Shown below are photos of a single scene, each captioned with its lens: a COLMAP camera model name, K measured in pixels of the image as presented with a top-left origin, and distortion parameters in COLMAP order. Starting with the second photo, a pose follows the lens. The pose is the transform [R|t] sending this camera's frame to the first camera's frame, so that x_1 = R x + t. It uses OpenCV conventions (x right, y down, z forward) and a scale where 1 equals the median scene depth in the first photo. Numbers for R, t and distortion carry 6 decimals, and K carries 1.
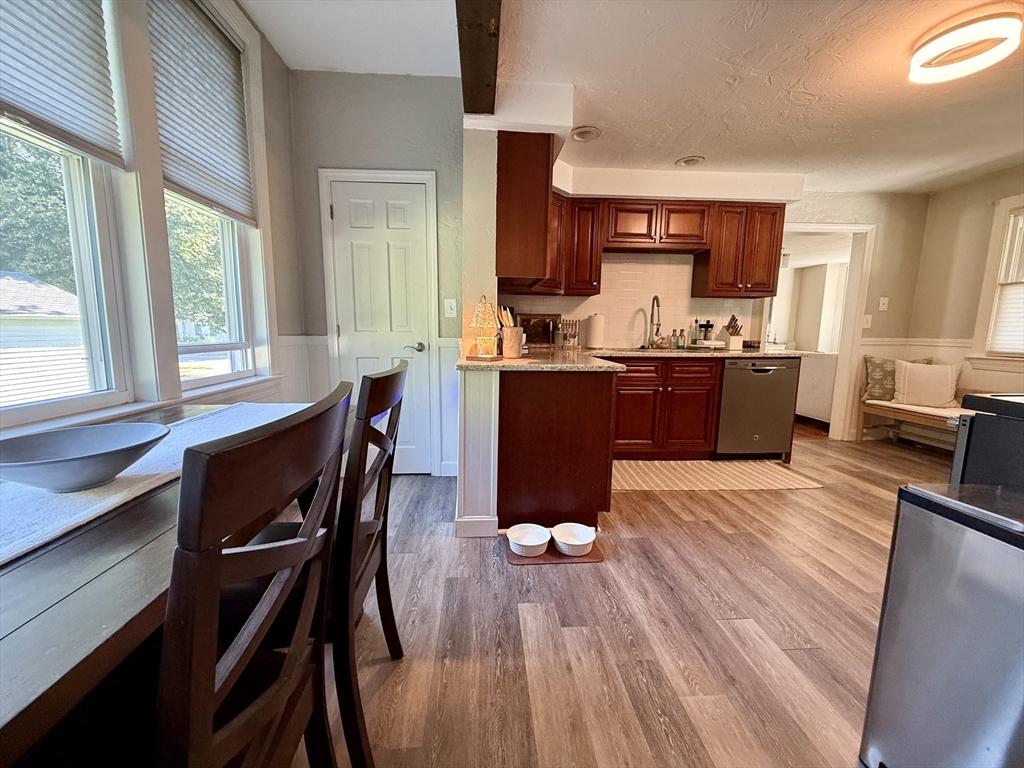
lens RADIAL K [[407.0, 0, 505.8], [0, 407.0, 385.7], [0, 0, 1]] dist [0.004637, 0.000047]
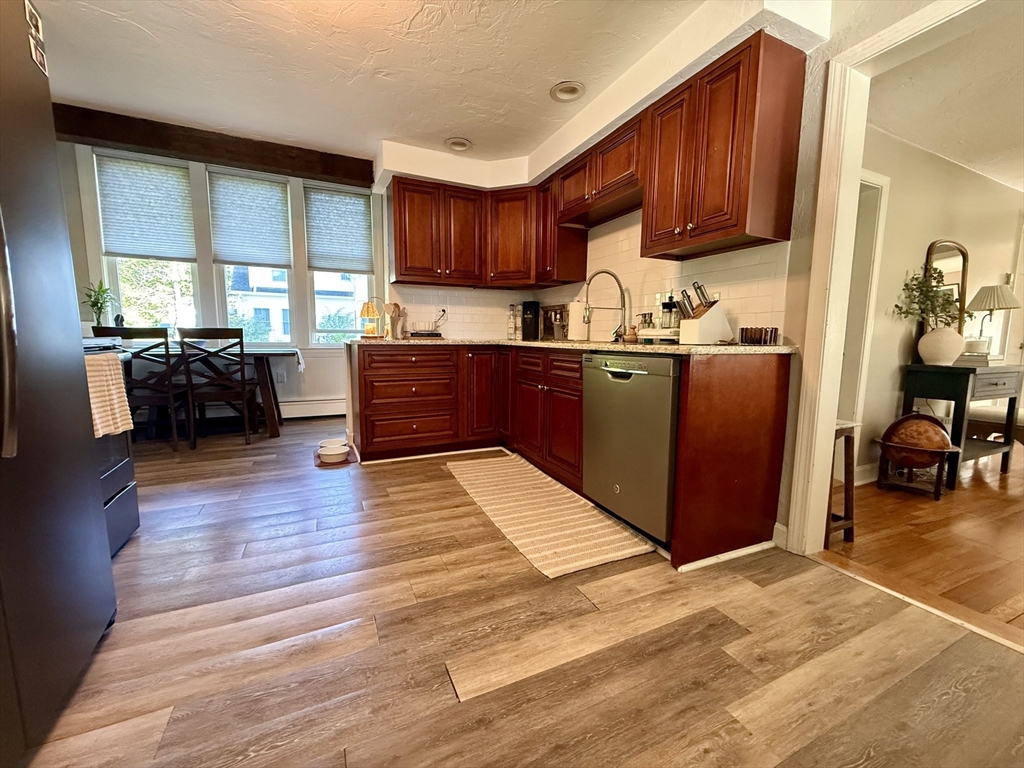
lens RADIAL K [[407.0, 0, 505.0], [0, 407.0, 381.9], [0, 0, 1]] dist [0.004637, 0.000047]
pose [[0.356062, 0.100697, -0.929021, 1.193377], [-0.132531, 0.989569, 0.056465, -0.040357], [0.925017, 0.103019, 0.365693, 0.676865]]
